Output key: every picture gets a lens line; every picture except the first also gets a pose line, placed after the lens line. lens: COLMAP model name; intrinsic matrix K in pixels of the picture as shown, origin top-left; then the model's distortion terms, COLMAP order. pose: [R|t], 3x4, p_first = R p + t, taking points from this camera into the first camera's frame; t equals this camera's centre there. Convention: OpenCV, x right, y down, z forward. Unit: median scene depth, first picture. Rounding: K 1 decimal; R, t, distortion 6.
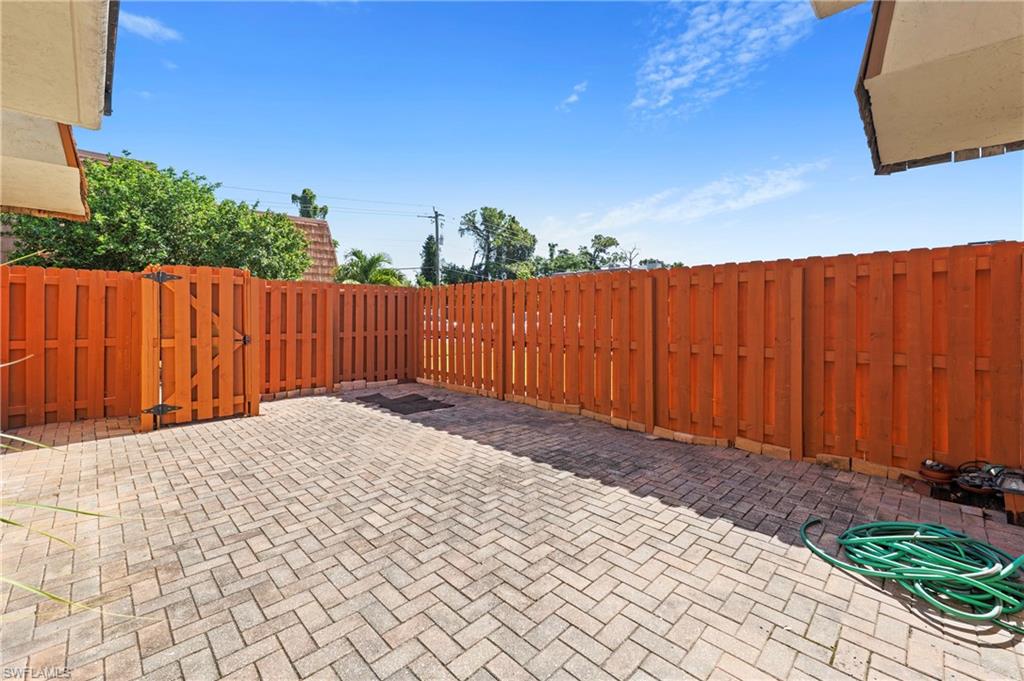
lens RADIAL K [[423.0, 0, 509.7], [0, 423.0, 311.8], [0, 0, 1]] dist [-0.011157, 0.000841]
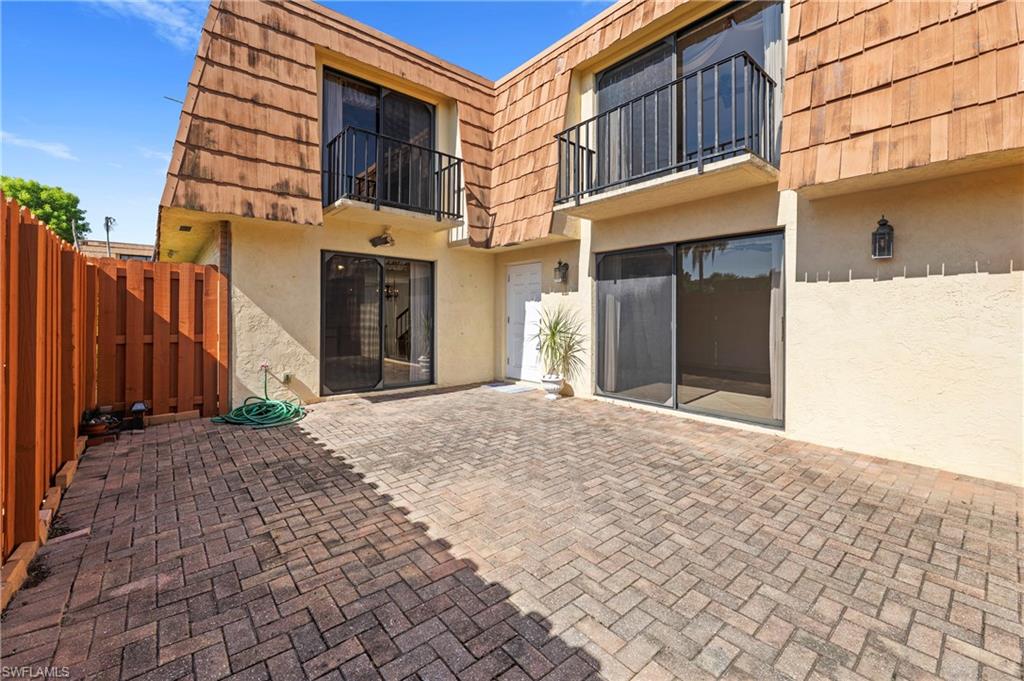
lens RADIAL K [[423.0, 0, 511.6], [0, 423.0, 313.5], [0, 0, 1]] dist [-0.011157, 0.000841]
pose [[-0.996522, -0.008694, 0.082874, -0.355955], [-0.009135, 0.999946, -0.004943, 0.023203], [-0.082826, -0.005683, -0.996548, 2.081111]]
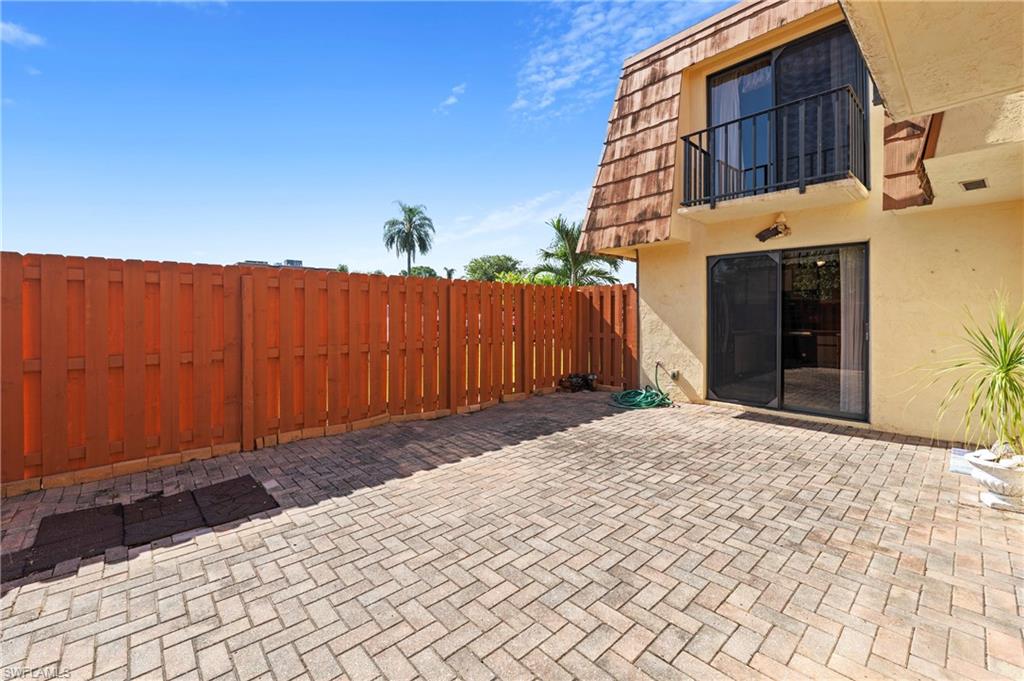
lens RADIAL K [[423.0, 0, 509.9], [0, 423.0, 313.6], [0, 0, 1]] dist [-0.011157, 0.000841]
pose [[0.047631, 0.001602, 0.998864, -1.275684], [0.000936, 0.999998, -0.001648, 0.001218], [-0.998865, 0.001013, 0.047630, 1.137495]]
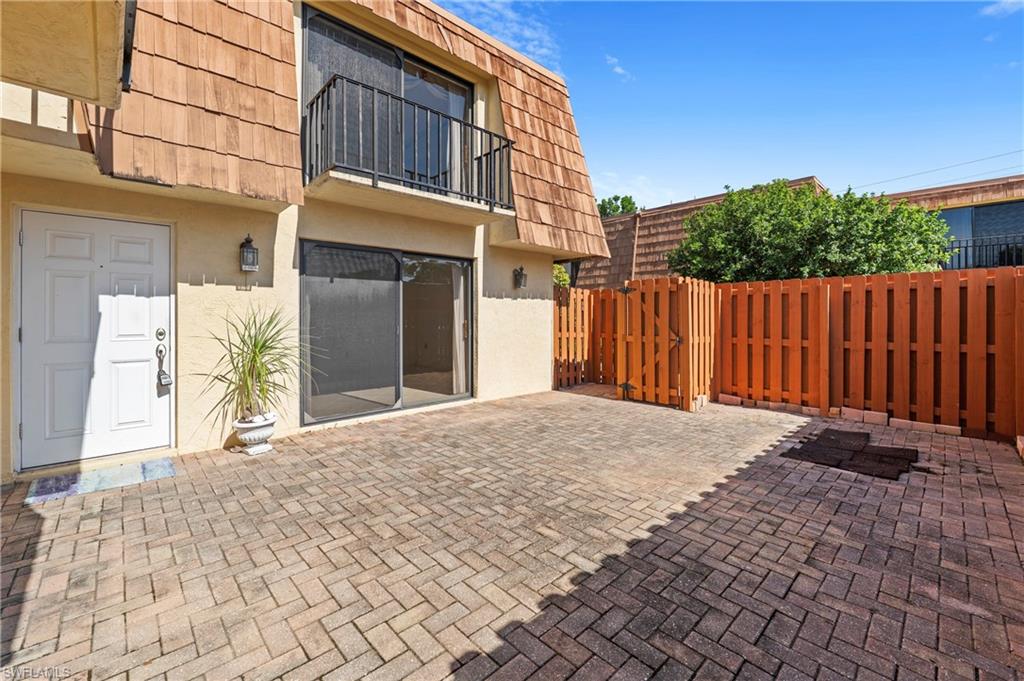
lens RADIAL K [[423.0, 0, 510.5], [0, 423.0, 320.1], [0, 0, 1]] dist [-0.011157, 0.000841]
pose [[-0.023232, 0.002412, -0.999727, 0.797510], [0.003498, 0.999991, 0.002331, 0.015024], [0.999724, -0.003443, -0.023241, 0.934777]]
